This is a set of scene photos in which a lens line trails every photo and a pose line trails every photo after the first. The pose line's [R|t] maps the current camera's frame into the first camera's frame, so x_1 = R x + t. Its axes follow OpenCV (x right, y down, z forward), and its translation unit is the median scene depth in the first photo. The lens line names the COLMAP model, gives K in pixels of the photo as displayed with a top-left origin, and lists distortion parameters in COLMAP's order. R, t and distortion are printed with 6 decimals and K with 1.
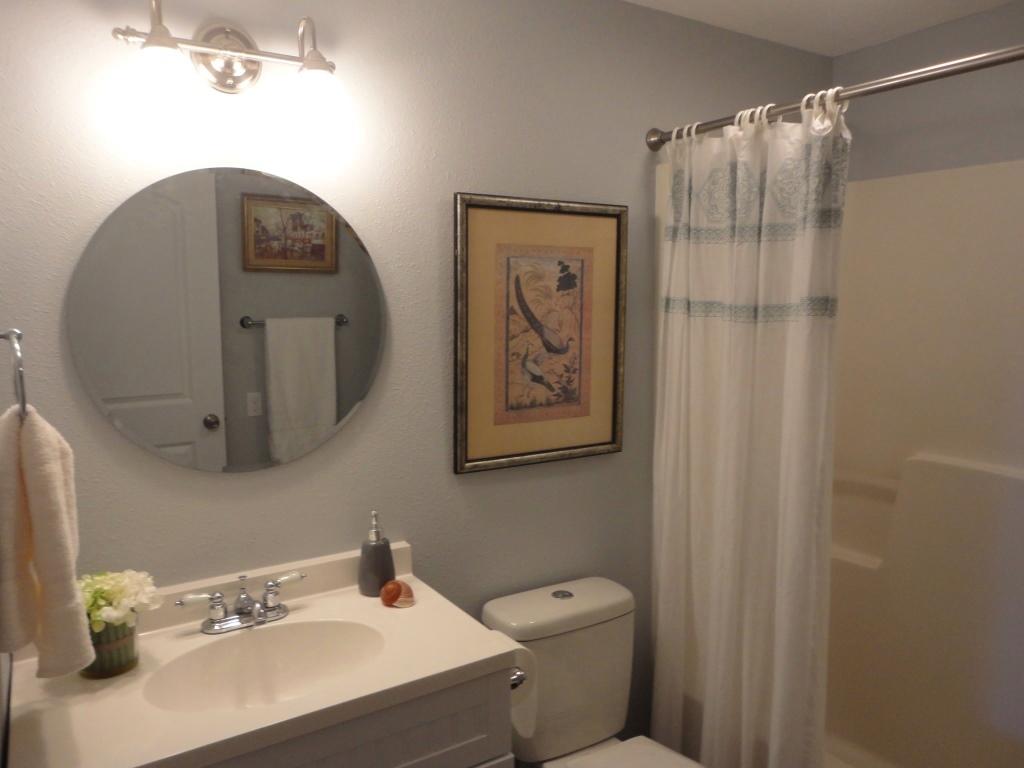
lens RADIAL K [[756.1, 0, 510.3], [0, 756.1, 379.5], [0, 0, 1]] dist [0.021488, -0.005623]
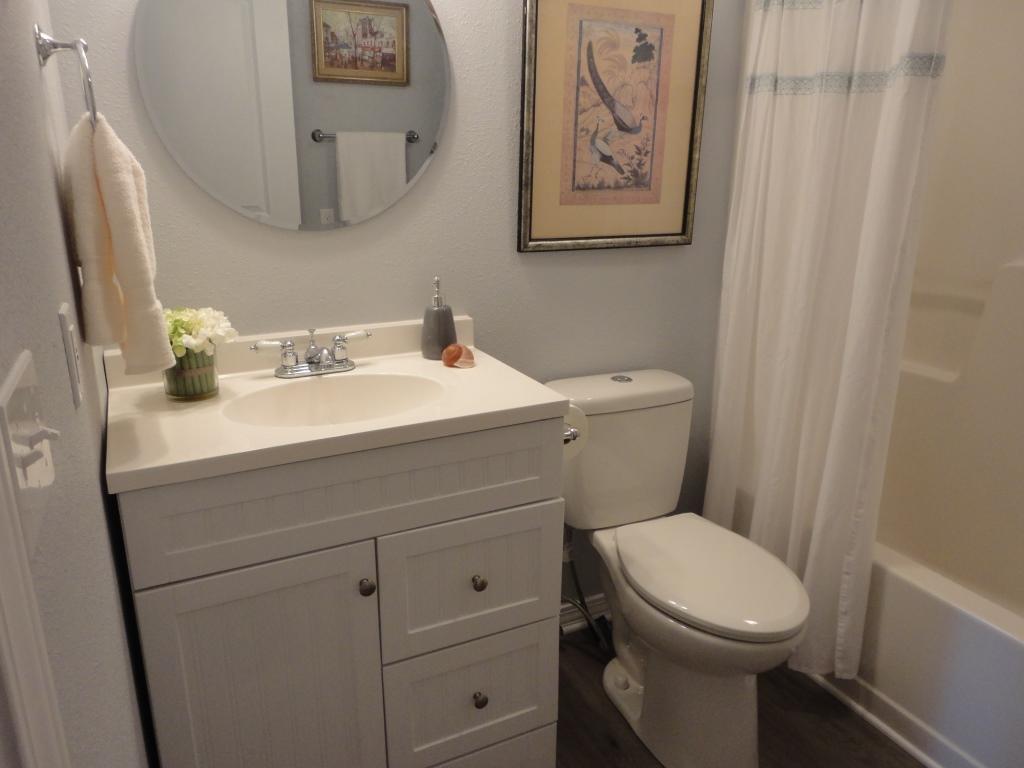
lens RADIAL K [[756.1, 0, 510.3], [0, 756.1, 379.5], [0, 0, 1]] dist [0.021488, -0.005623]
pose [[0.994716, 0.040330, -0.094407, 0.016382], [-0.023300, 0.984295, 0.174986, 0.110425], [0.099982, -0.171862, 0.980034, -0.005210]]
